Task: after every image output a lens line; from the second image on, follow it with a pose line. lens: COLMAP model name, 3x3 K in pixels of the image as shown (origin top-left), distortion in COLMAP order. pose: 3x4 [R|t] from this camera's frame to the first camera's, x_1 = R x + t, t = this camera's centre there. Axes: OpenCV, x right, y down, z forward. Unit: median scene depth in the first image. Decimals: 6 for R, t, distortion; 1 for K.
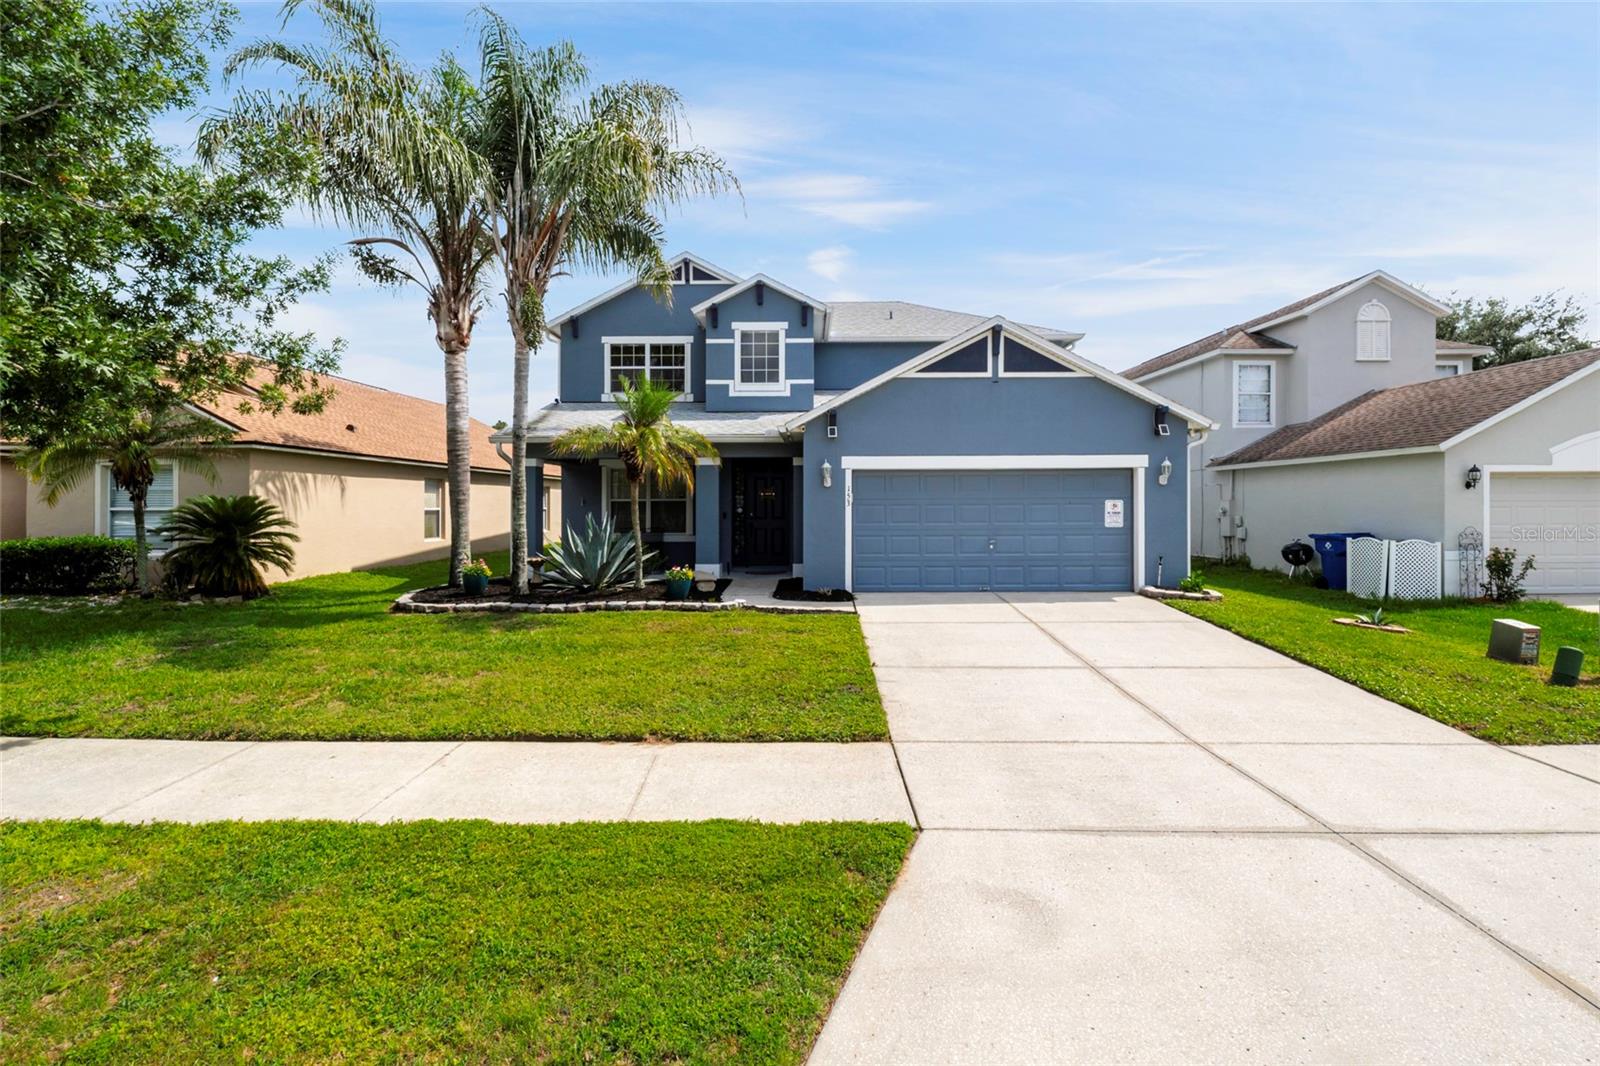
lens RADIAL K [[750.7, 0, 802.8], [0, 750.7, 504.5], [0, 0, 1]] dist [0.000587, 0.000190]
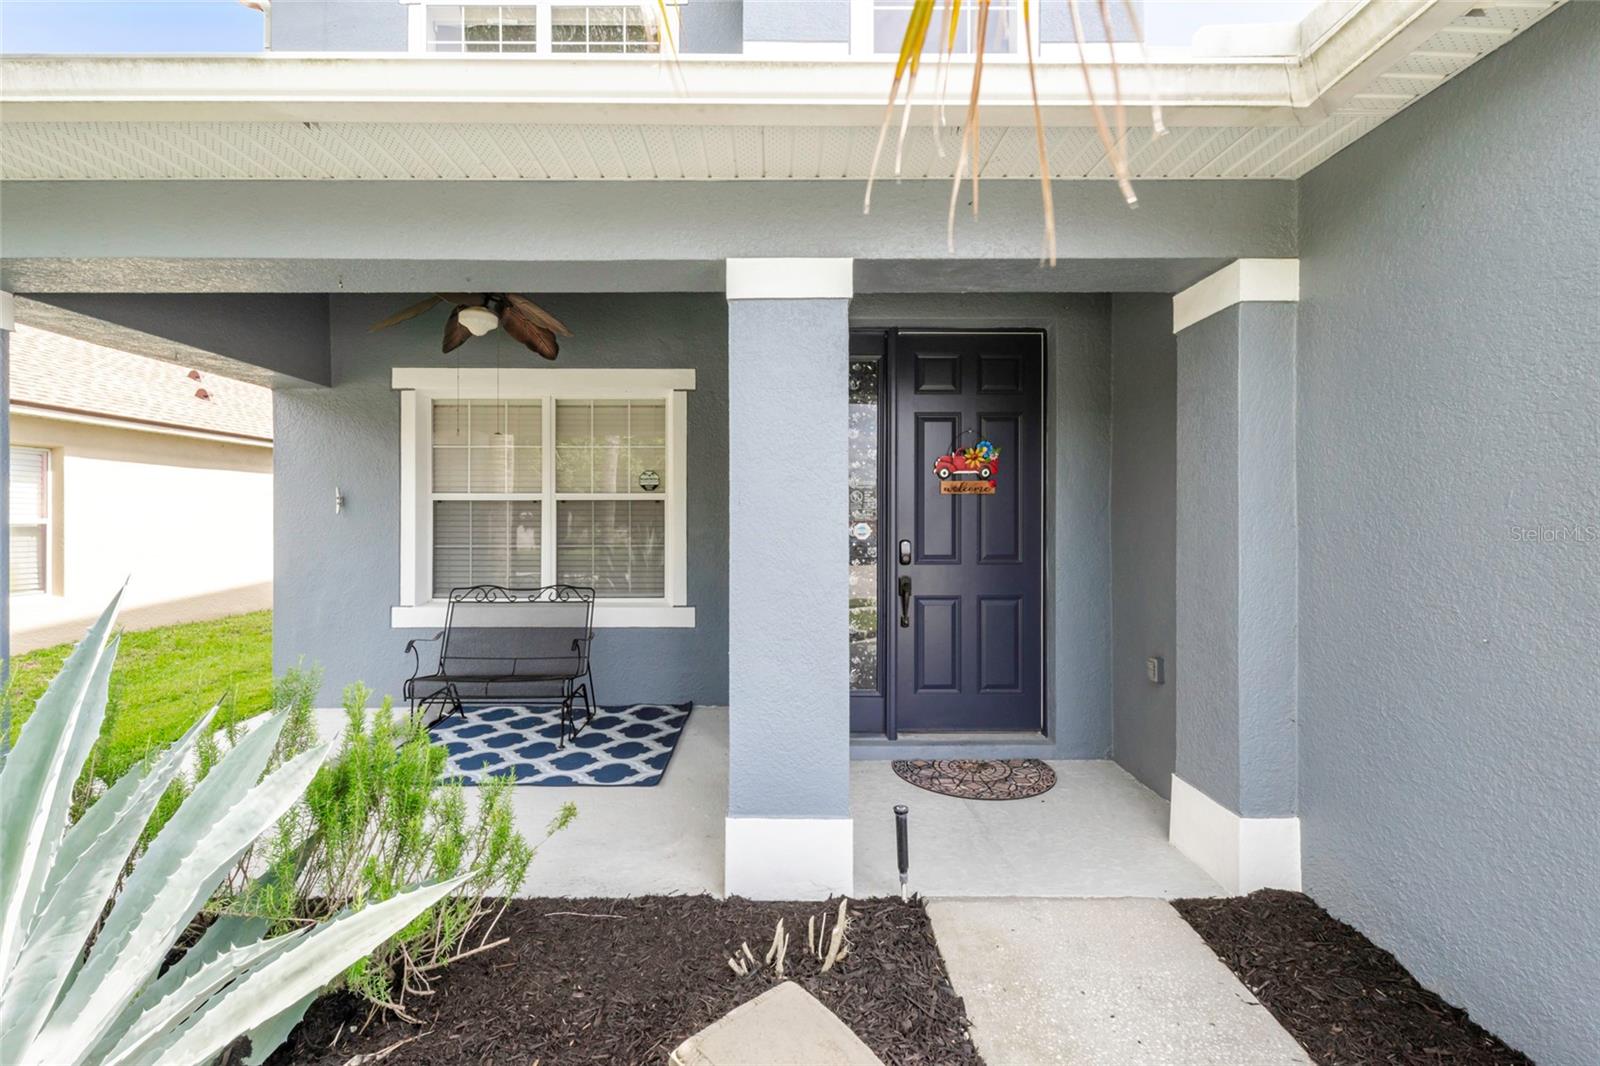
lens RADIAL K [[742.6, 0, 799.4], [0, 742.6, 496.3], [0, 0, 1]] dist [0.000916, -0.000187]
pose [[0.999592, -0.009866, 0.026804, -0.147232], [0.009825, 0.999950, 0.001672, -0.008138], [-0.026819, -0.001408, 0.999639, 0.943797]]
